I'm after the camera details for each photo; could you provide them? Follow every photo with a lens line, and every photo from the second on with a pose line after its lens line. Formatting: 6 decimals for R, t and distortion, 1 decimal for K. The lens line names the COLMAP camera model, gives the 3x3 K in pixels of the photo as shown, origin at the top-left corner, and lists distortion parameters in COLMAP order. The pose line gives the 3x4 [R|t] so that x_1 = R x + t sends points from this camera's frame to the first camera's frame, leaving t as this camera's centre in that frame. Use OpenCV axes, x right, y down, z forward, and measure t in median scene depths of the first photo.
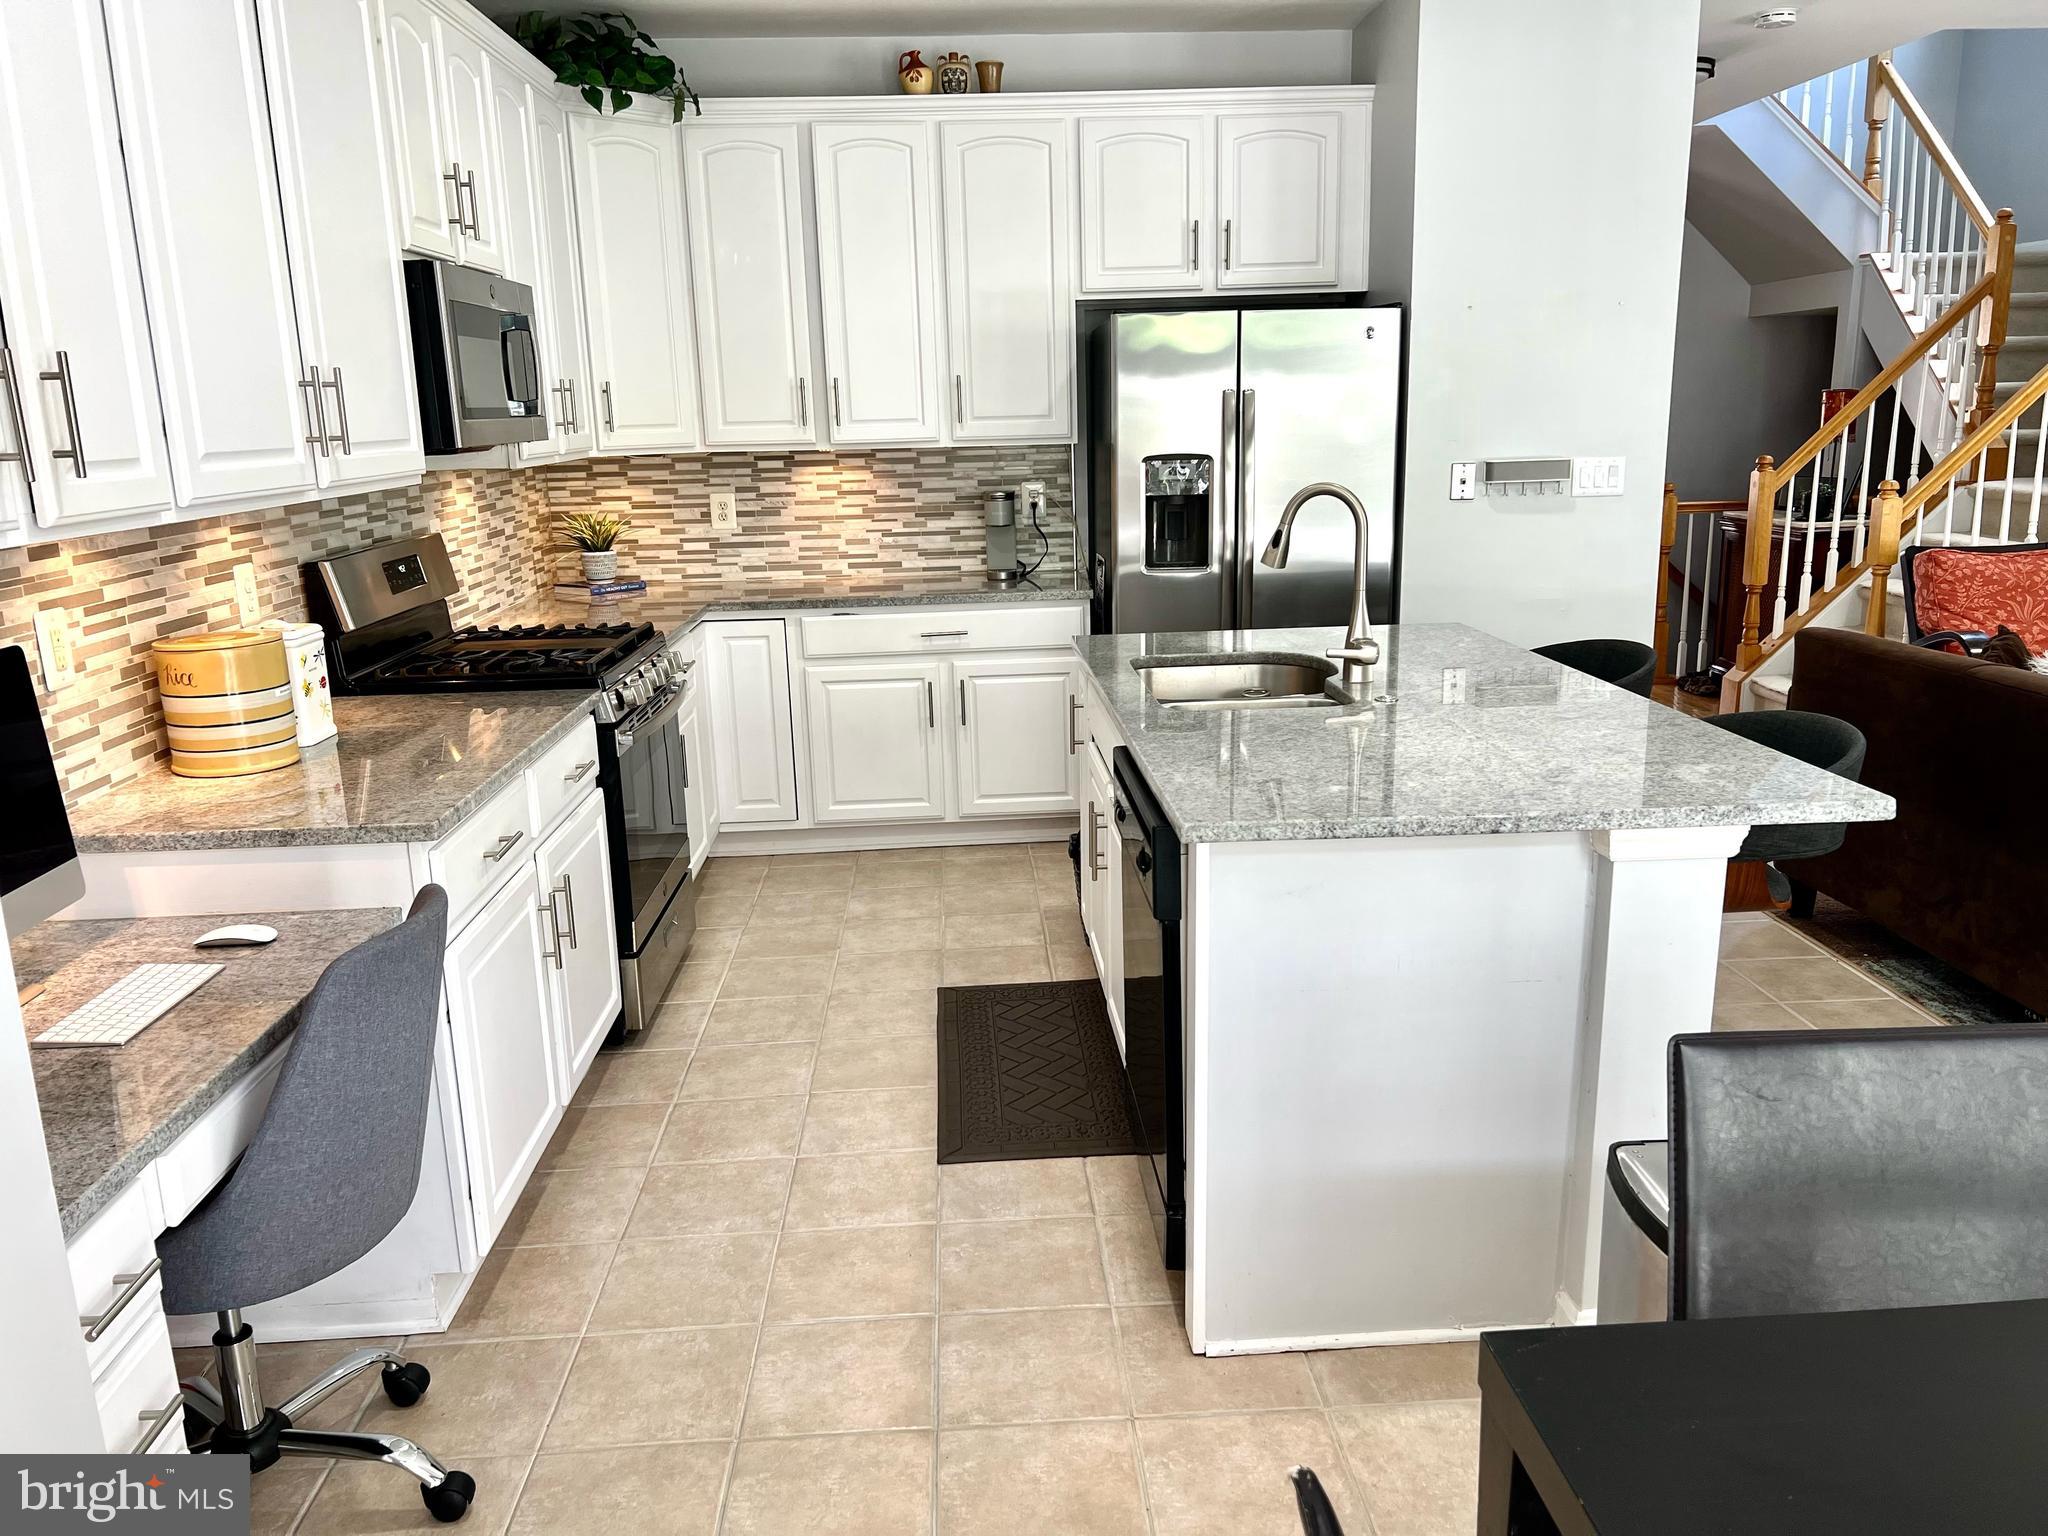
lens RADIAL K [[1555.2, 0, 1030.4], [0, 1555.2, 769.3], [0, 0, 1]] dist [0.041949, -0.039696]
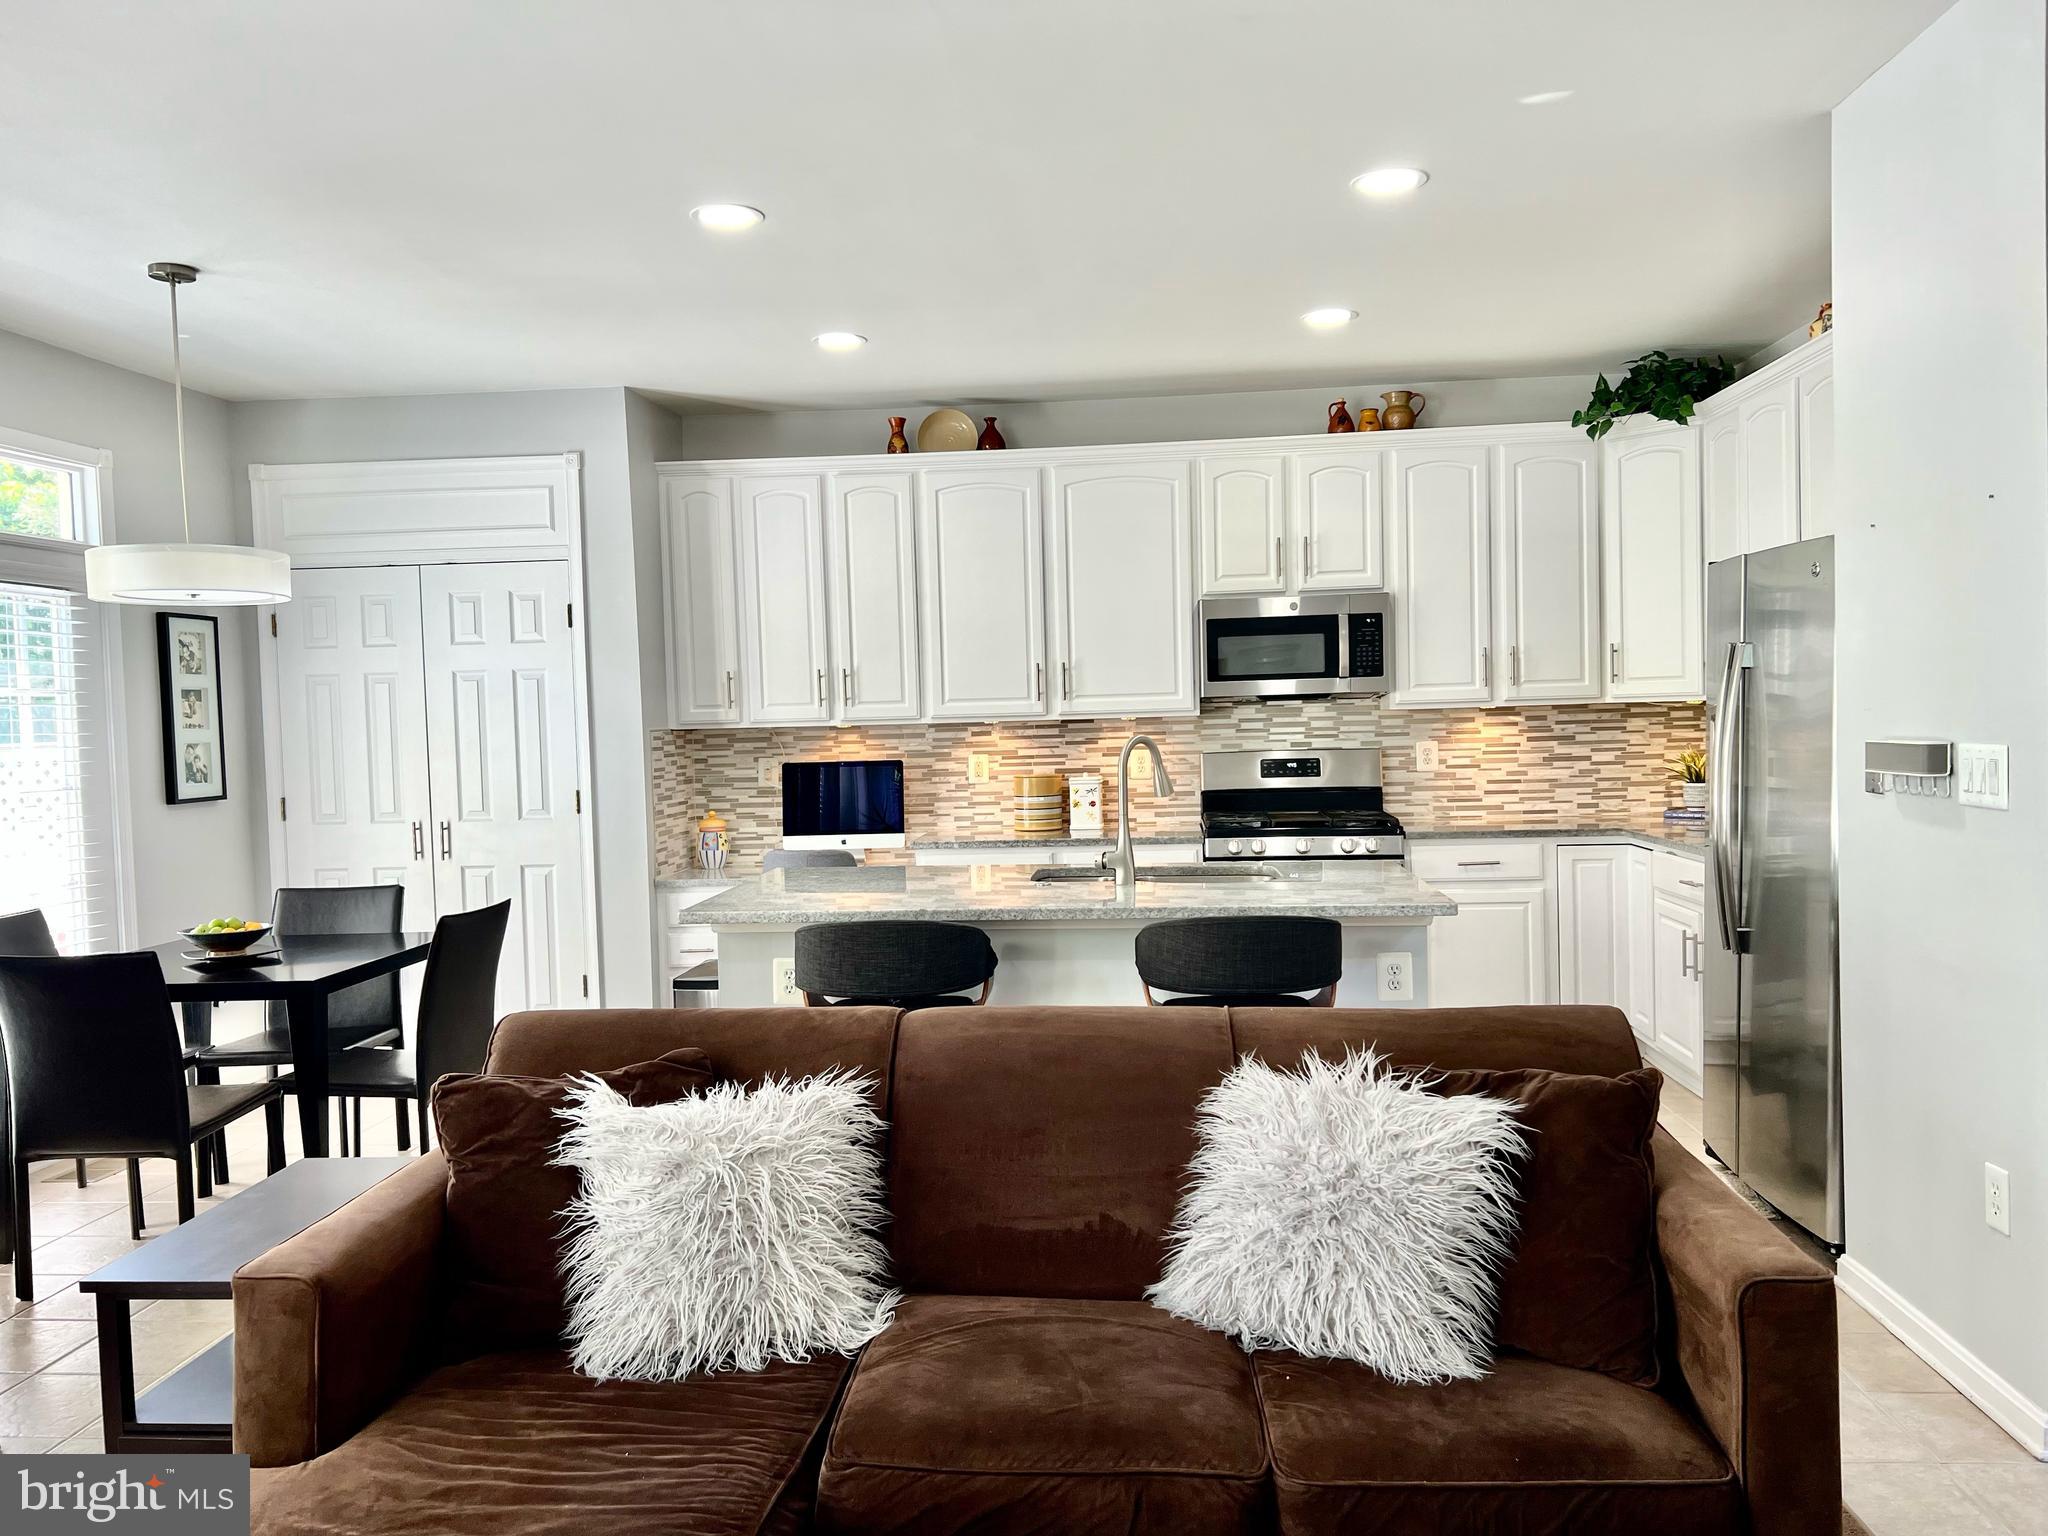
lens RADIAL K [[1555.2, 0, 1041.2], [0, 1555.2, 782.2], [0, 0, 1]] dist [0.041949, -0.039696]
pose [[-0.130778, 0.071101, -0.988859, 0.904187], [-0.198003, 0.975457, 0.096323, -0.150368], [0.971438, 0.208394, -0.113490, 0.639336]]
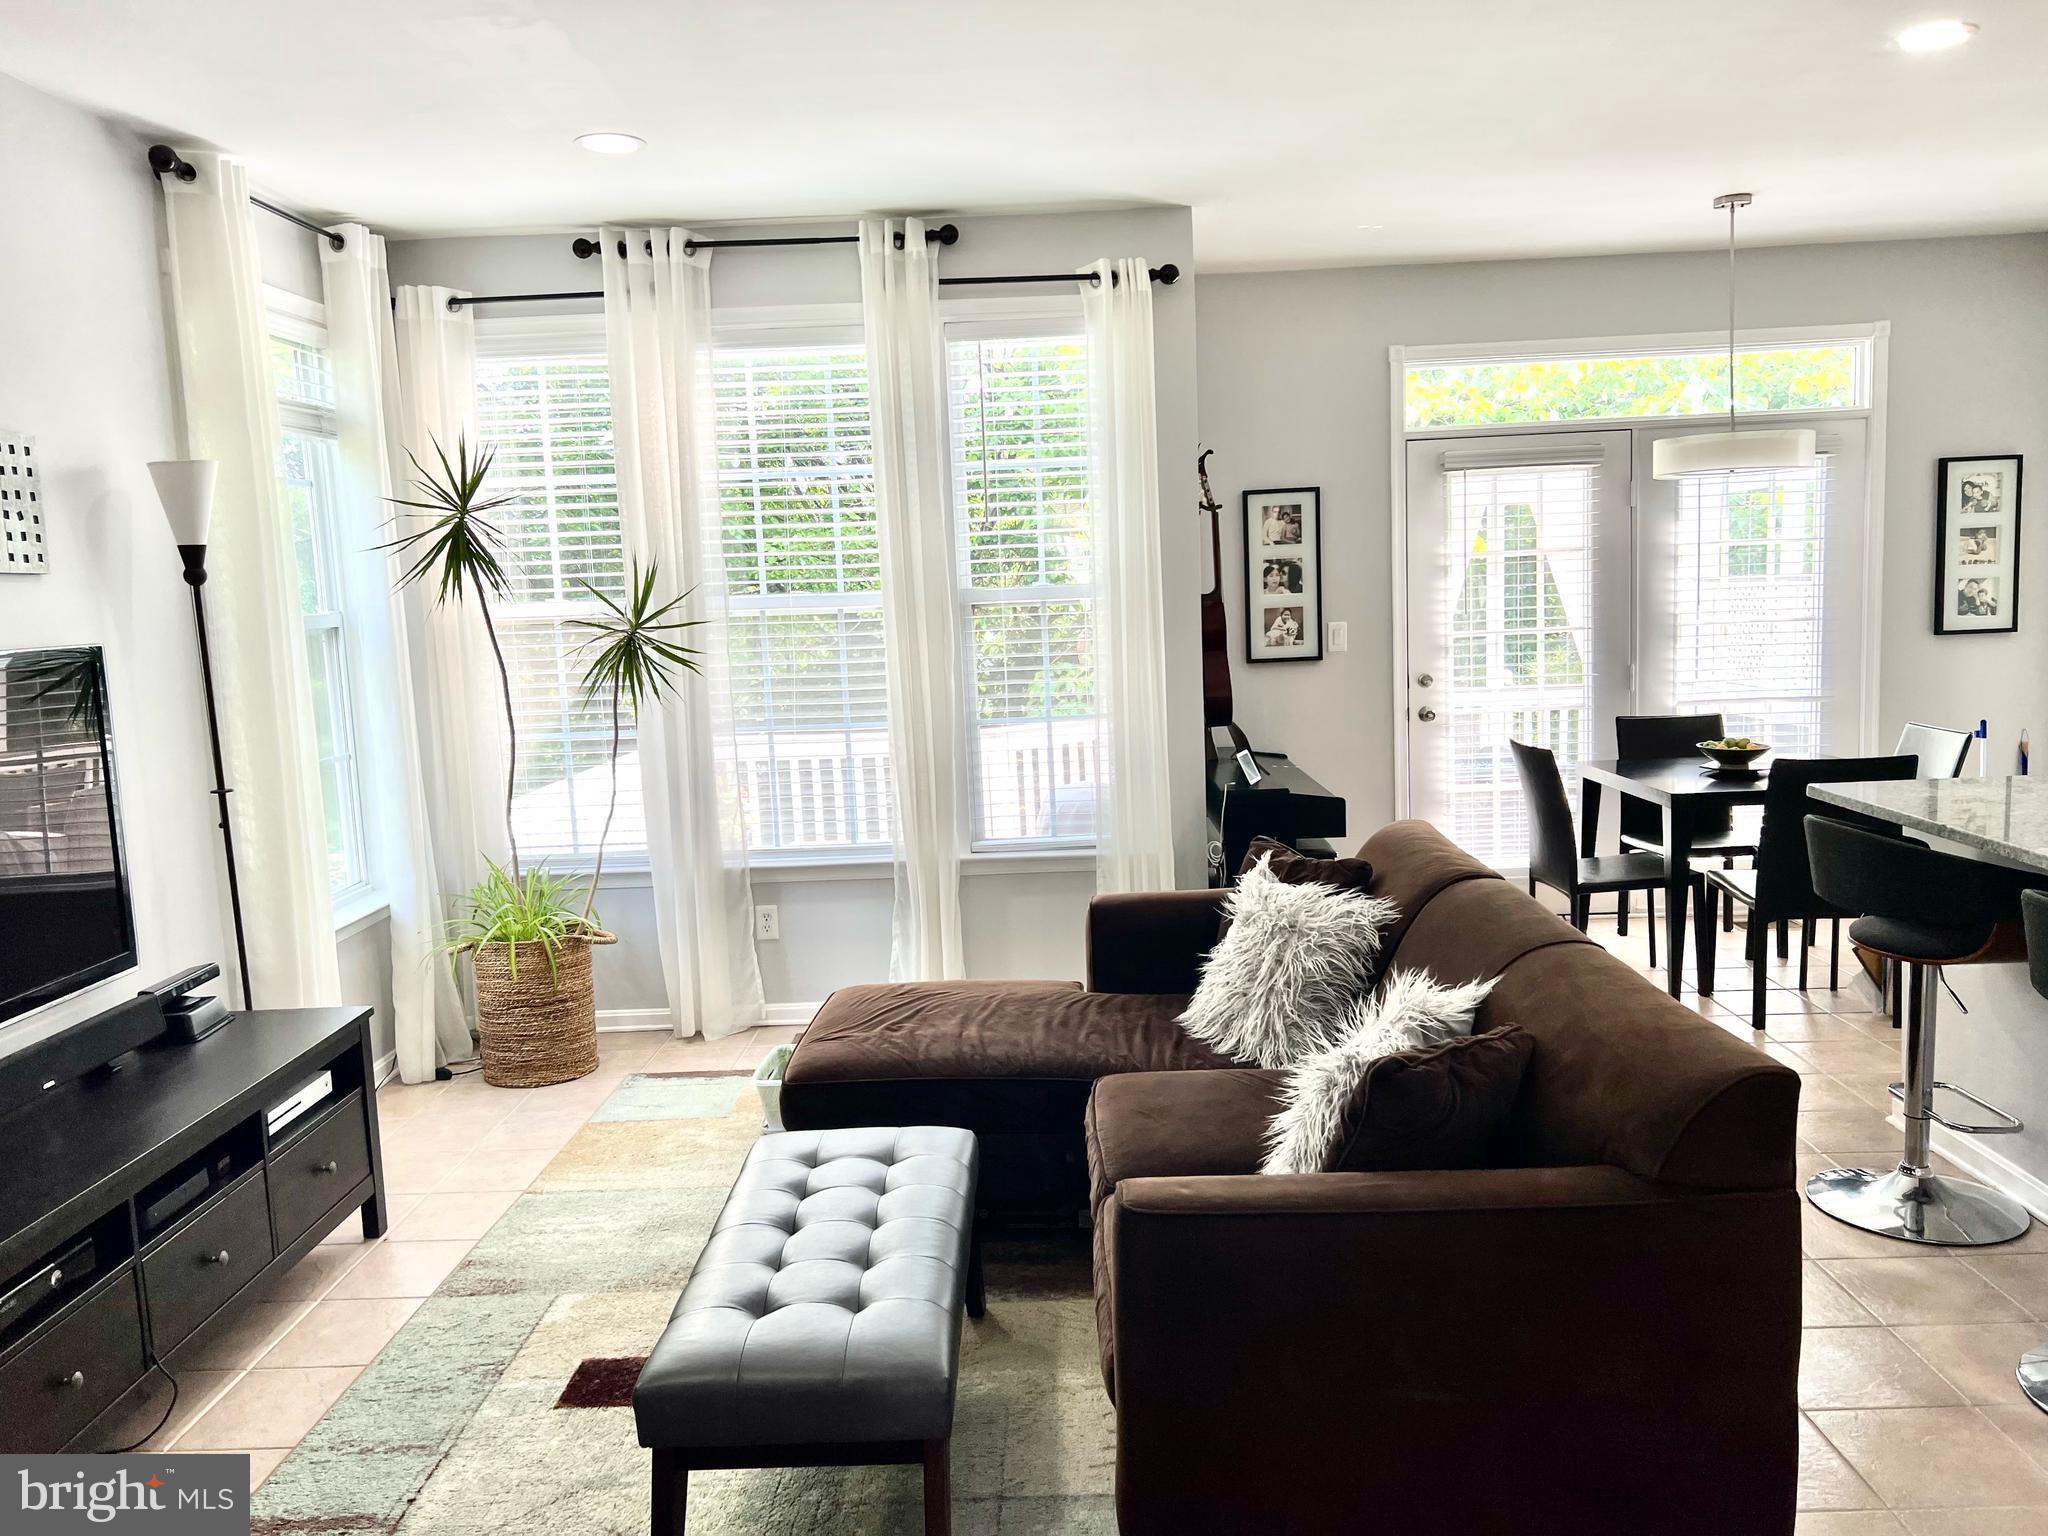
lens RADIAL K [[1555.2, 0, 1012.7], [0, 1555.2, 768.6], [0, 0, 1]] dist [0.041949, -0.039696]
pose [[-0.992784, 0.051252, 0.108410, 0.504518], [0.085610, 0.935975, 0.341499, -0.279670], [-0.083966, 0.348316, -0.933609, 1.126098]]
